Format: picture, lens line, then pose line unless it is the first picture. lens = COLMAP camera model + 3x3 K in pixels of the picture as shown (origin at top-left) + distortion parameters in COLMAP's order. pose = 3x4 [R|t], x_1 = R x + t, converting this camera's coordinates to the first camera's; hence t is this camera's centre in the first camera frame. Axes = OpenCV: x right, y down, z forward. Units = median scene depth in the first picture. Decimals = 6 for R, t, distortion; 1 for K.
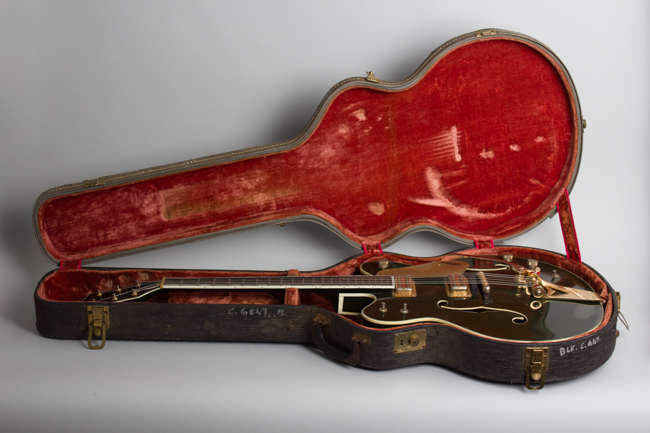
lens RADIAL K [[1192.7, 0, 323.9], [0, 1192.7, 214.2], [0, 0, 1]] dist [0.021196, 0.000000]
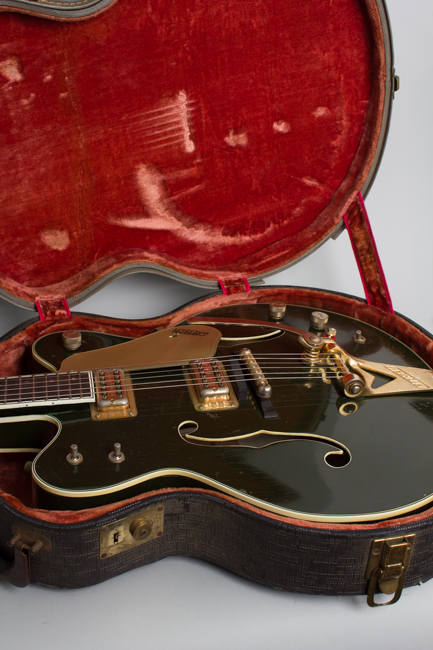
lens RADIAL K [[840.6, 0, 210.5], [0, 840.6, 326.5], [0, 0, 1]] dist [-0.029340, 0.000000]
pose [[0.980072, -0.070265, 0.185802, 0.039696], [0.039261, 0.985417, 0.165563, -0.028375], [-0.194726, -0.154969, 0.968538, 0.590266]]
